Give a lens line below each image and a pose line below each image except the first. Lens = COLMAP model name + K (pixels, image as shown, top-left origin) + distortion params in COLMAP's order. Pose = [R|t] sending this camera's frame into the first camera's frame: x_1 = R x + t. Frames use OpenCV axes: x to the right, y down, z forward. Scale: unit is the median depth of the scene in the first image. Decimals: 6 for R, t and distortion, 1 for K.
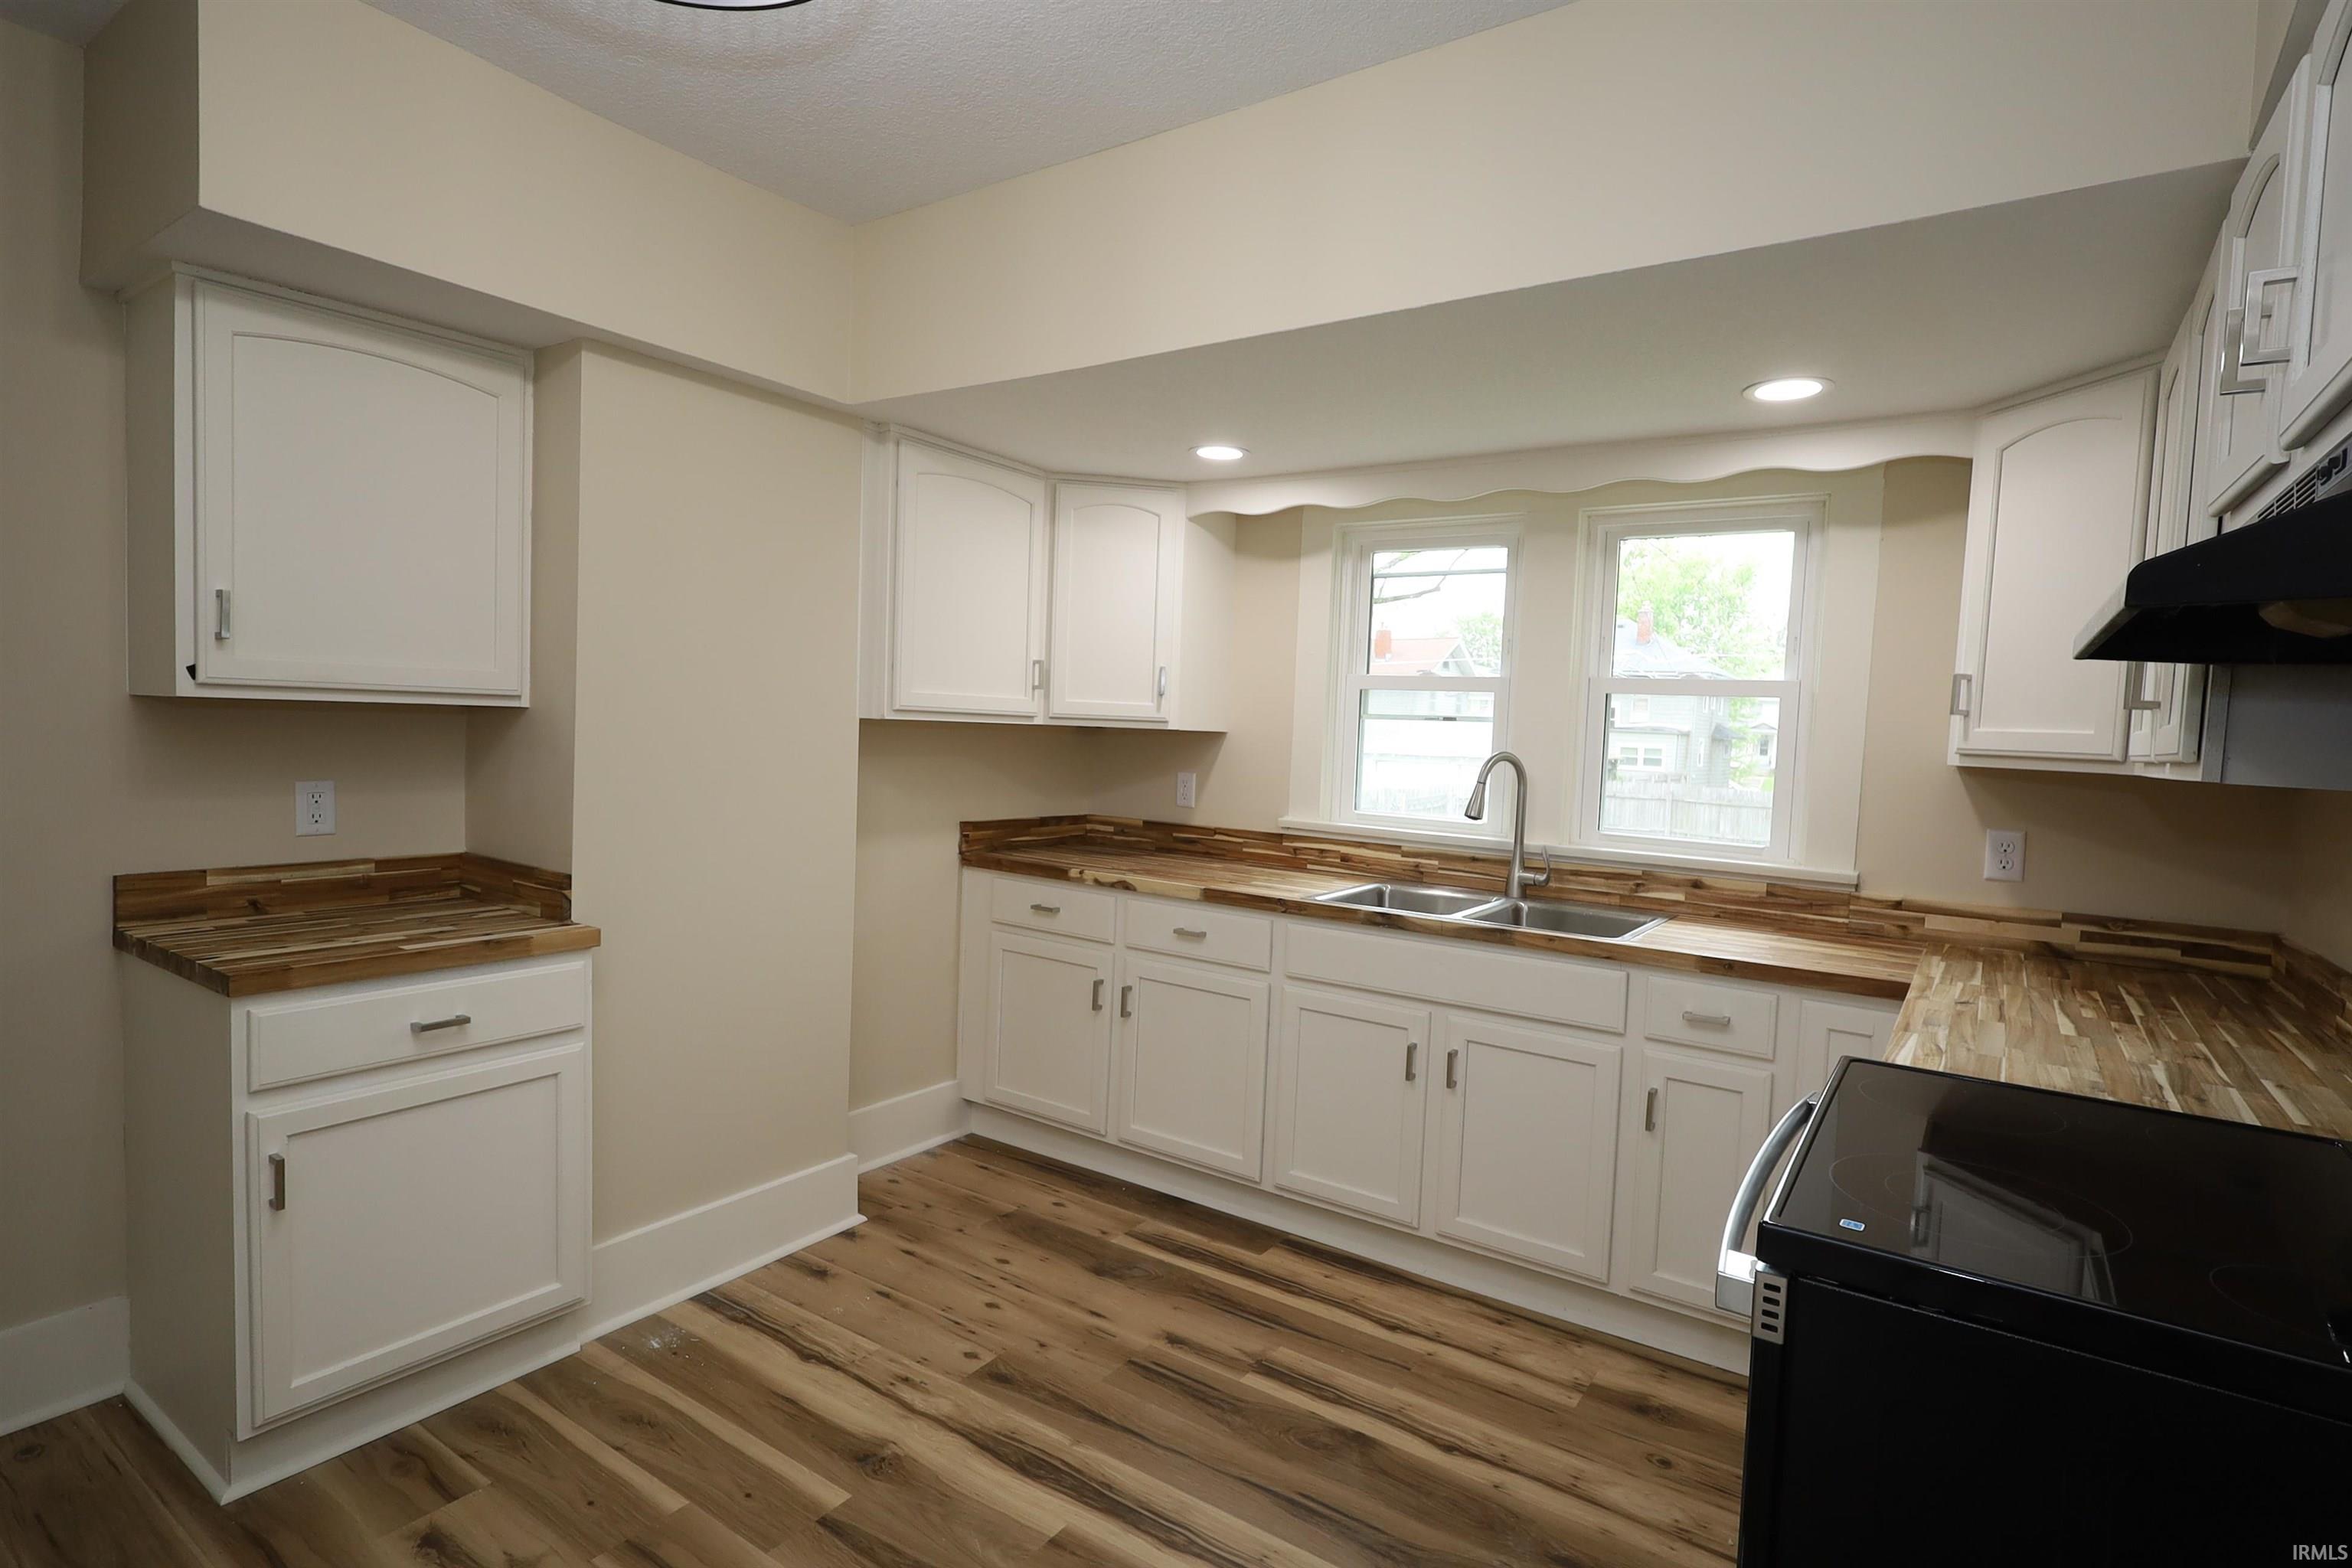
lens RADIAL K [[1175.8, 0, 1188.0], [0, 1175.8, 783.3], [0, 0, 1]] dist [-0.000215, 0.001717]
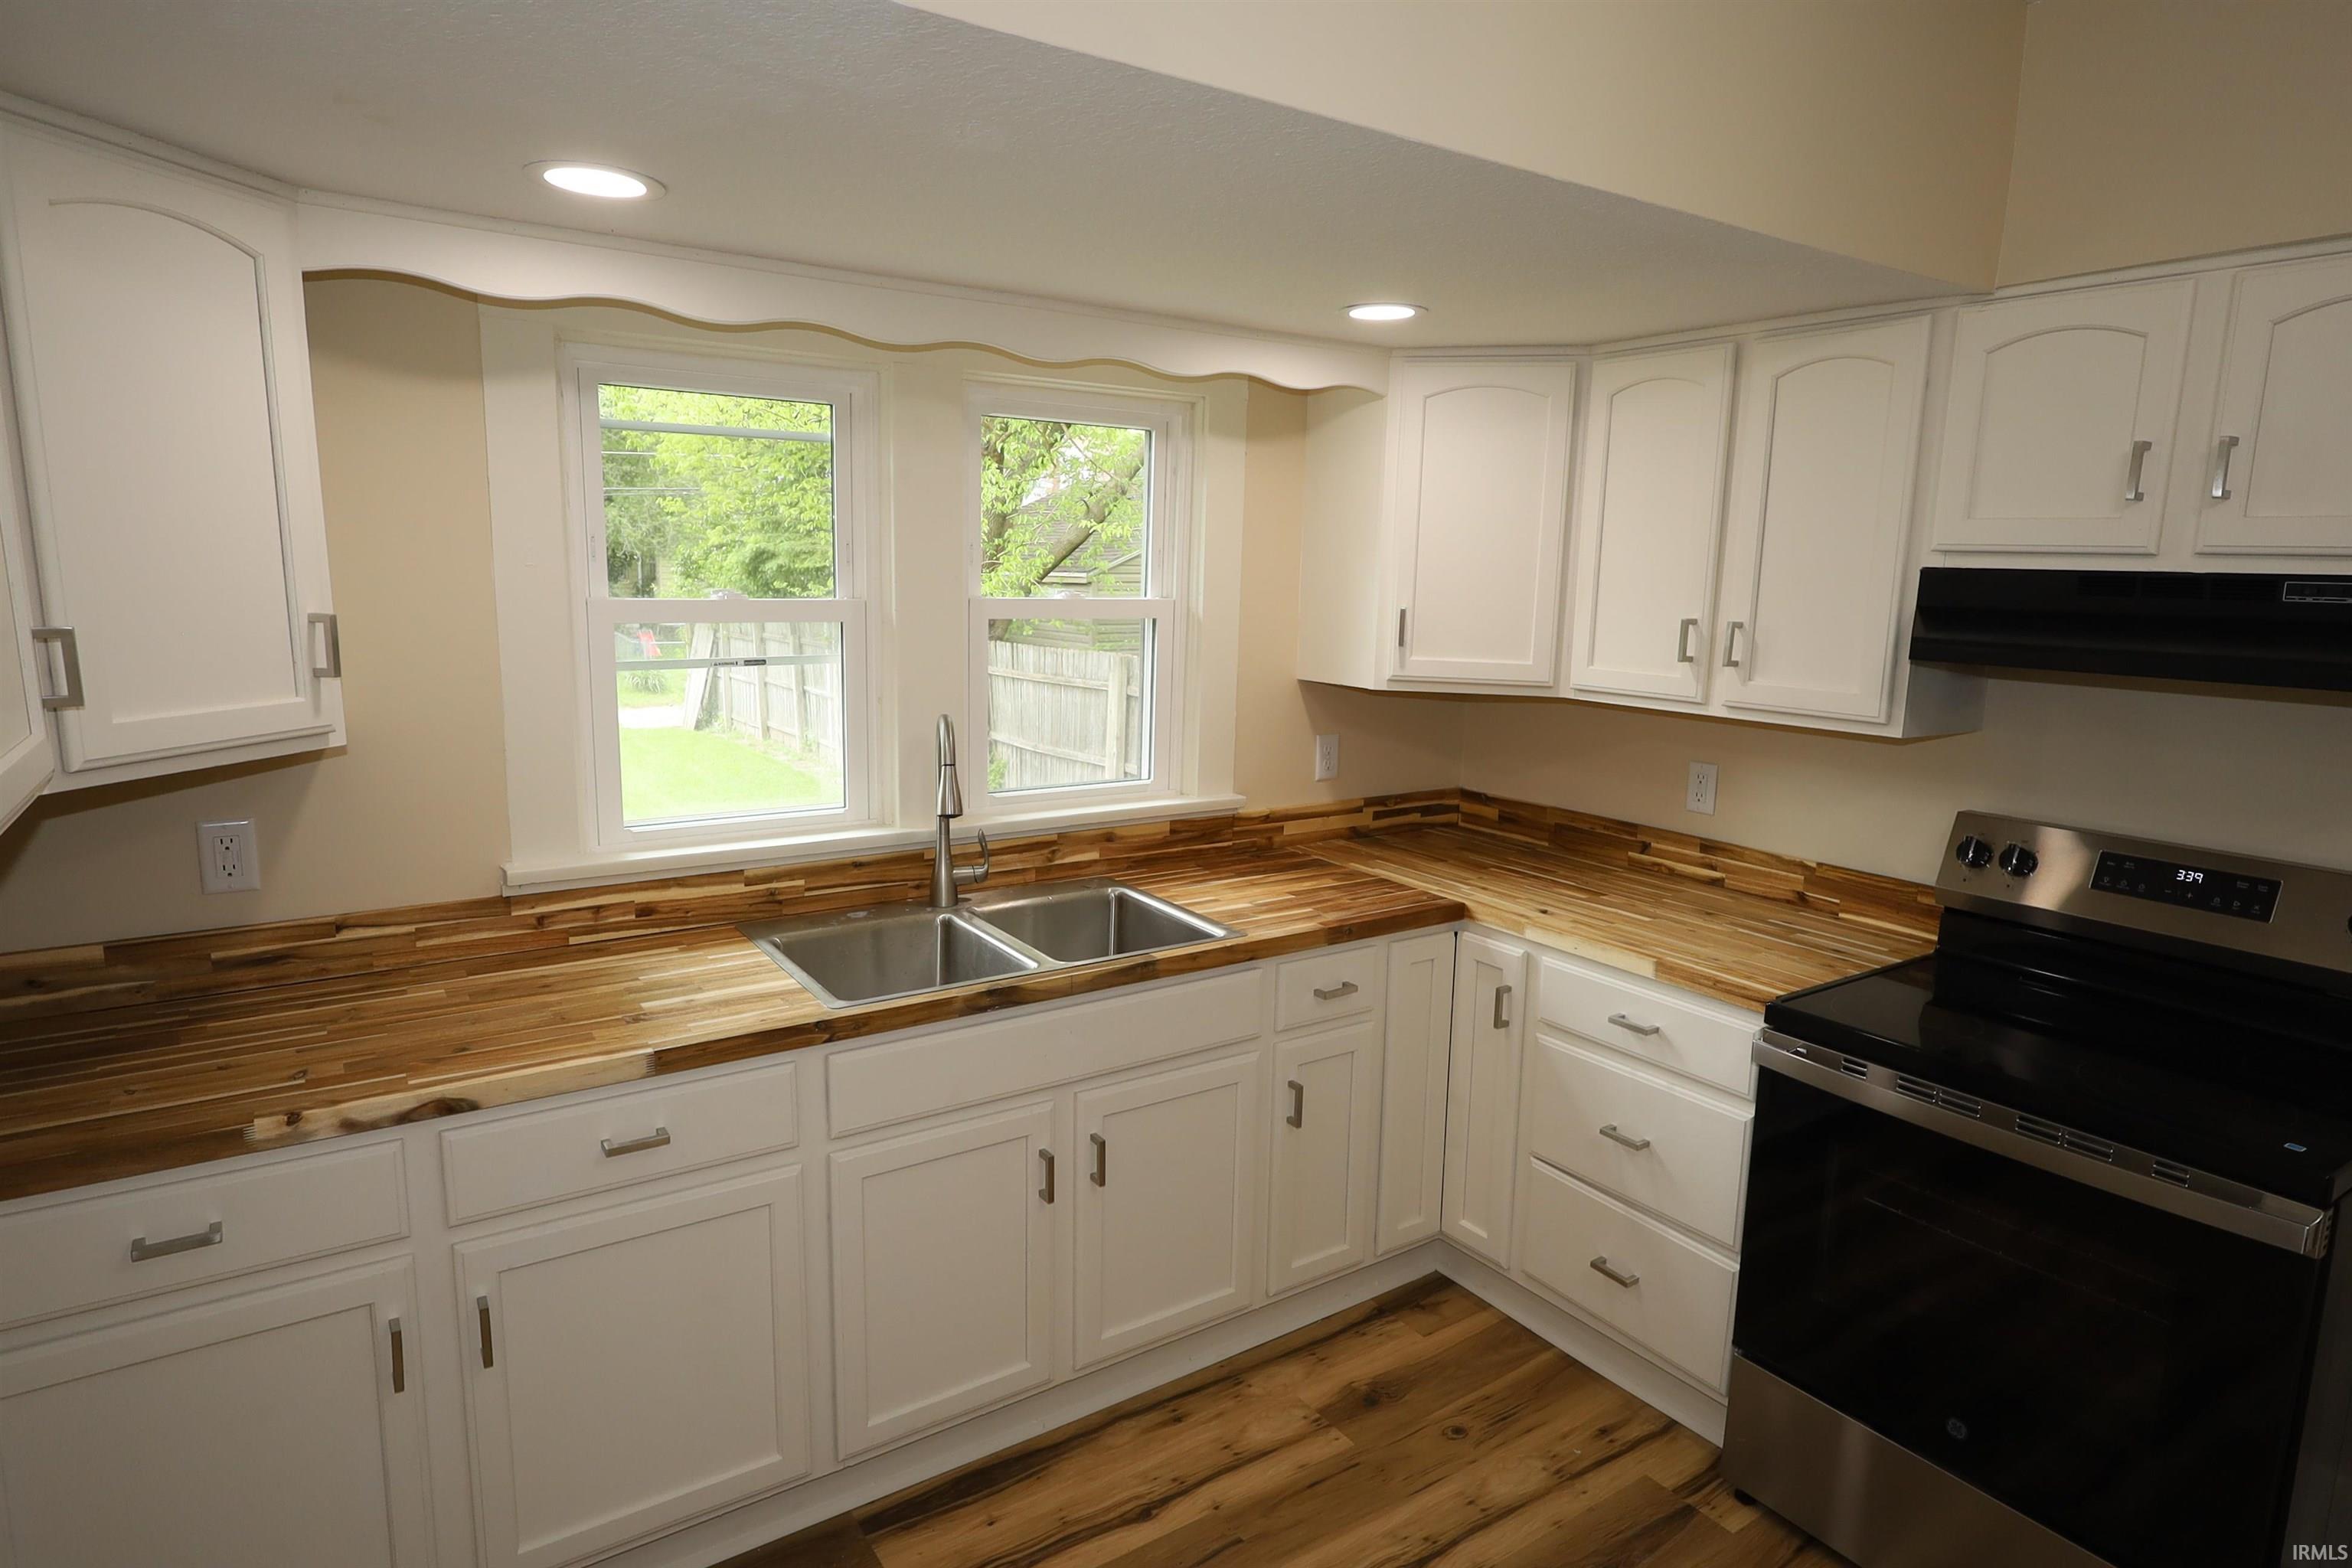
lens RADIAL K [[1320.8, 0, 1182.6], [0, 1320.8, 785.7], [0, 0, 1]] dist [0.001948, 0.001259]
pose [[0.364204, -0.191566, 0.911404, -0.478643], [0.043601, 0.981051, 0.188782, -0.148206], [-0.930298, -0.029017, 0.365655, 0.649555]]
